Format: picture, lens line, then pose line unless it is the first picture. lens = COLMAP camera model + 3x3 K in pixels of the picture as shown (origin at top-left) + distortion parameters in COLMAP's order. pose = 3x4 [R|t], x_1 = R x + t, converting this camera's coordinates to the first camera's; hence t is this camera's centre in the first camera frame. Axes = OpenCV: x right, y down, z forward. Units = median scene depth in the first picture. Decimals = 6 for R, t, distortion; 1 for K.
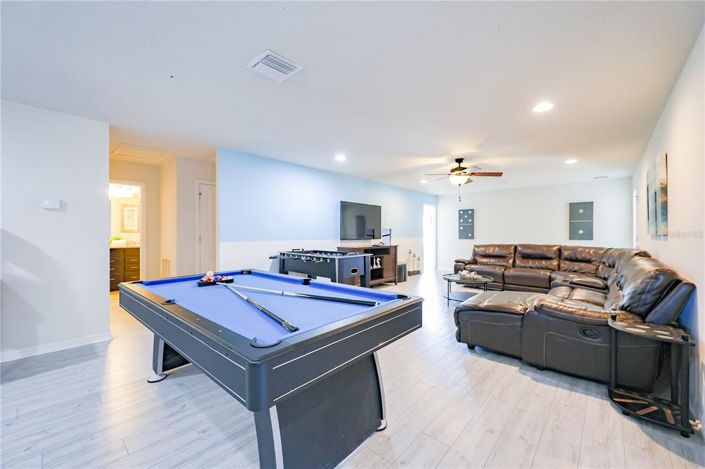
lens RADIAL K [[281.6, 0, 355.9], [0, 281.6, 234.0], [0, 0, 1]] dist [-0.000650, -0.000068]
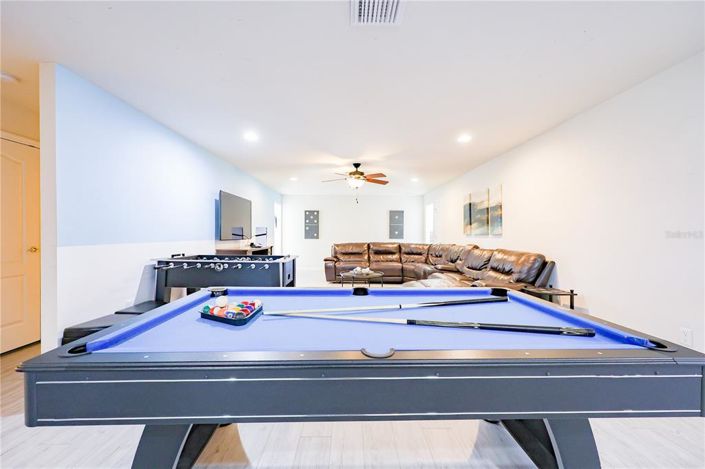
lens RADIAL K [[281.6, 0, 353.4], [0, 281.6, 234.7], [0, 0, 1]] dist [-0.000650, -0.000068]
pose [[0.739937, 0.003423, 0.672668, -0.293041], [-0.004358, 0.999990, -0.000296, 0.003812], [-0.672662, -0.002713, 0.739945, 0.169515]]
